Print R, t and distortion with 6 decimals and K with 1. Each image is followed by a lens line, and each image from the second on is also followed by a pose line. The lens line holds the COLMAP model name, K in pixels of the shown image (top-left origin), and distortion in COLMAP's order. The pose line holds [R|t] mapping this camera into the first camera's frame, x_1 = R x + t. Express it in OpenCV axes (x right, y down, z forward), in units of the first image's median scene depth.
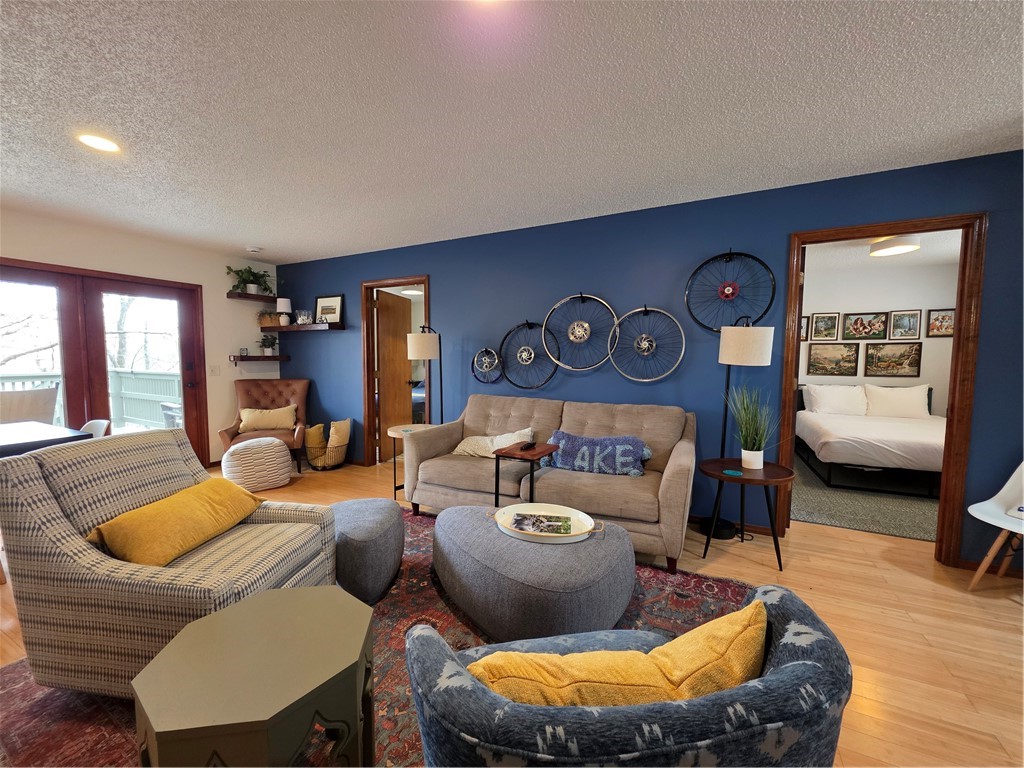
lens RADIAL K [[406.6, 0, 507.2], [0, 406.6, 386.7], [0, 0, 1]] dist [0.001932, -0.000247]
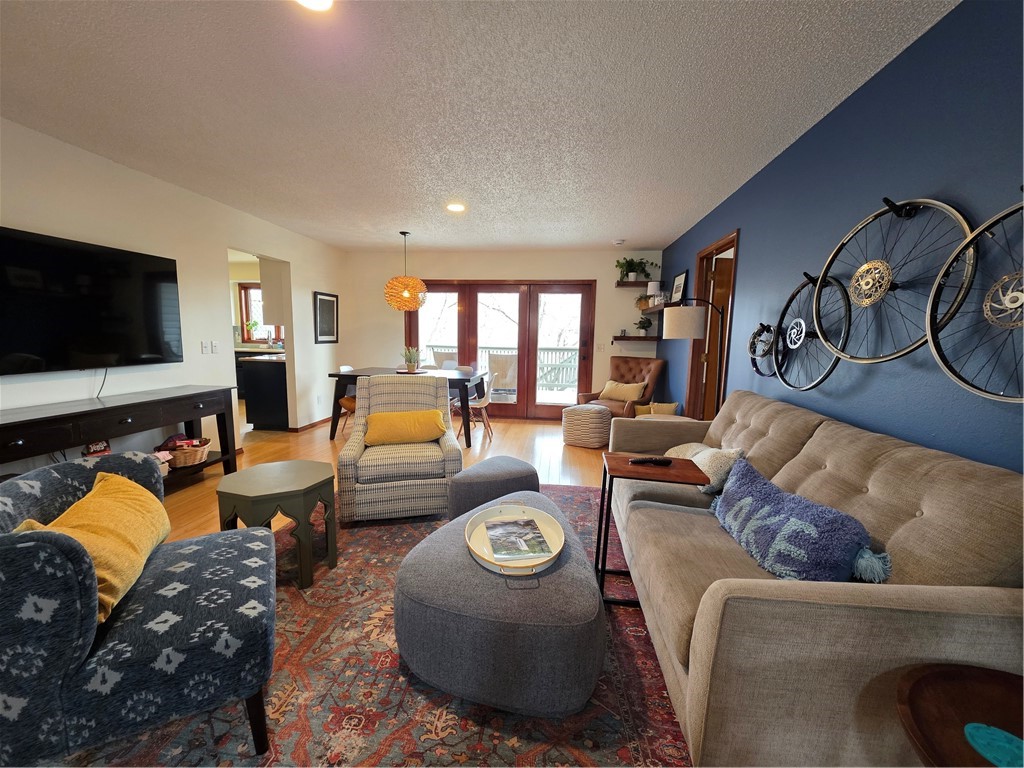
lens RADIAL K [[406.6, 0, 511.5], [0, 406.6, 387.5], [0, 0, 1]] dist [0.001932, -0.000247]
pose [[0.344834, 0.120335, -0.930918, 0.411468], [-0.083900, 0.991730, 0.097117, -0.019270], [0.934906, 0.044615, 0.352079, 0.355650]]
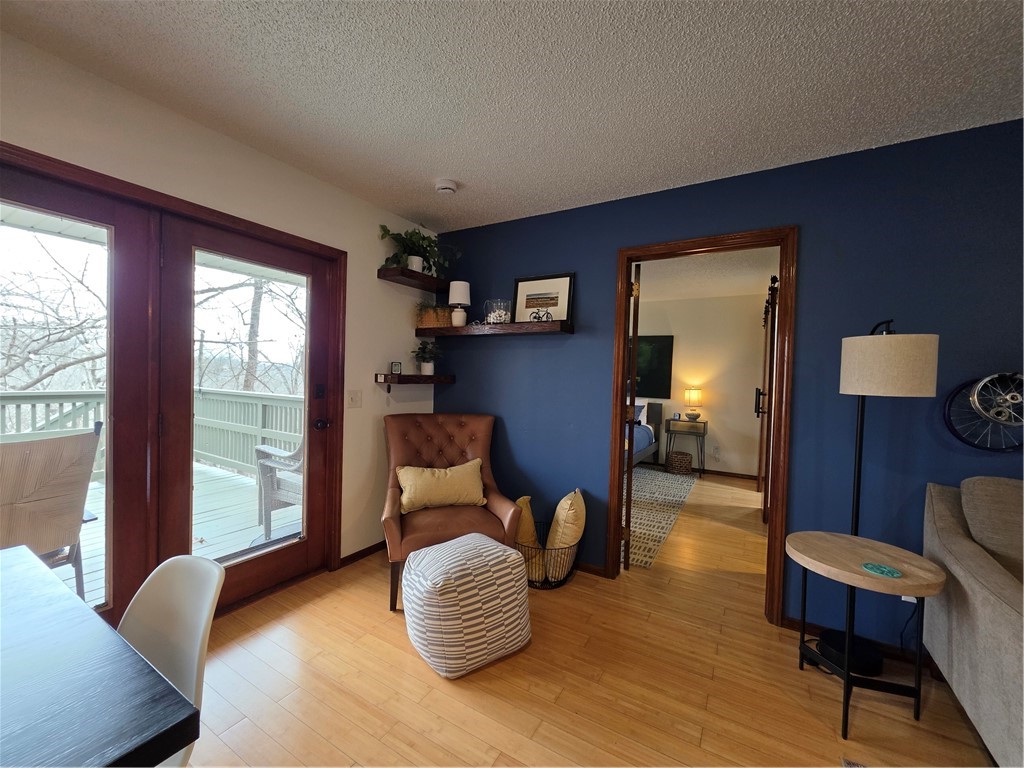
lens RADIAL K [[406.6, 0, 508.4], [0, 406.6, 385.3], [0, 0, 1]] dist [0.001932, -0.000247]
pose [[0.997837, 0.024117, -0.061159, -0.527037], [-0.027187, 0.998385, -0.049875, -0.040833], [0.059857, 0.051430, 0.996881, 0.487792]]
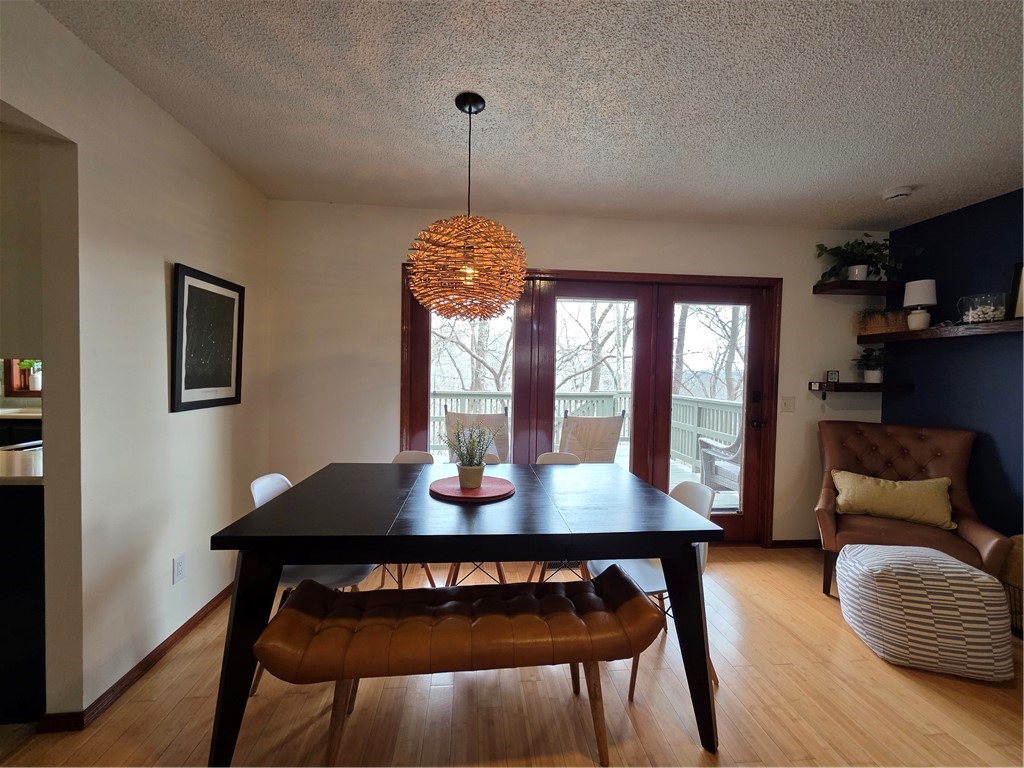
lens RADIAL K [[406.6, 0, 511.7], [0, 406.6, 386.1], [0, 0, 1]] dist [0.001932, -0.000247]
pose [[0.538530, 0.028438, -0.842126, -0.456527], [-0.074439, 0.997128, -0.013931, -0.029461], [0.839312, 0.070189, 0.539100, 0.292110]]
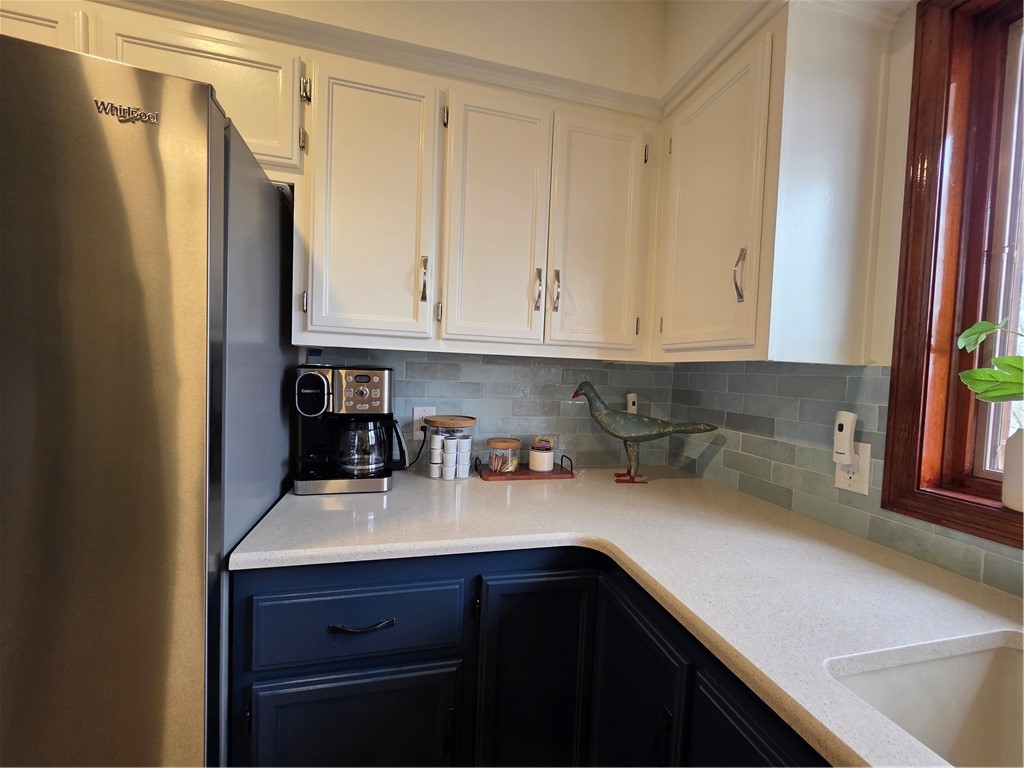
lens RADIAL K [[406.6, 0, 512.5], [0, 406.6, 387.7], [0, 0, 1]] dist [0.001932, -0.000247]
pose [[-0.750937, -0.006178, -0.660345, -1.518636], [-0.086506, 0.992260, 0.089090, -0.002957], [0.654683, 0.124024, -0.745659, -0.137670]]
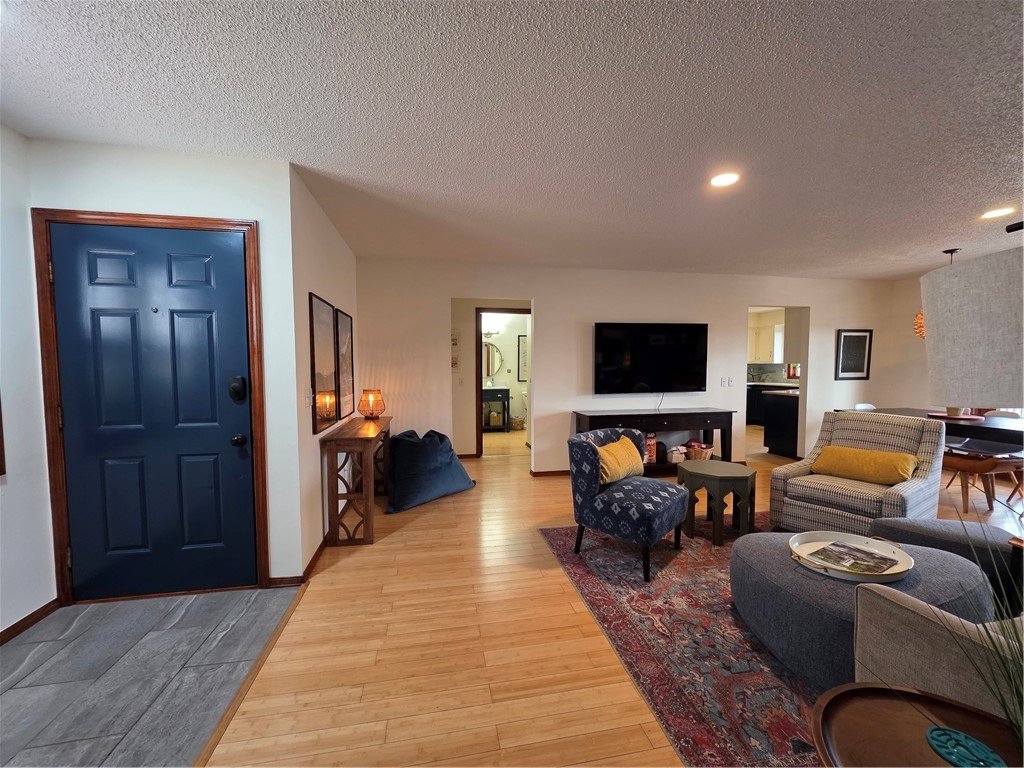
lens RADIAL K [[406.6, 0, 507.8], [0, 406.6, 387.6], [0, 0, 1]] dist [0.001932, -0.000247]
pose [[-0.791020, 0.029649, -0.611072, 0.622864], [-0.044380, 0.993413, 0.105648, -0.048416], [0.610179, 0.110689, -0.784493, 0.615715]]
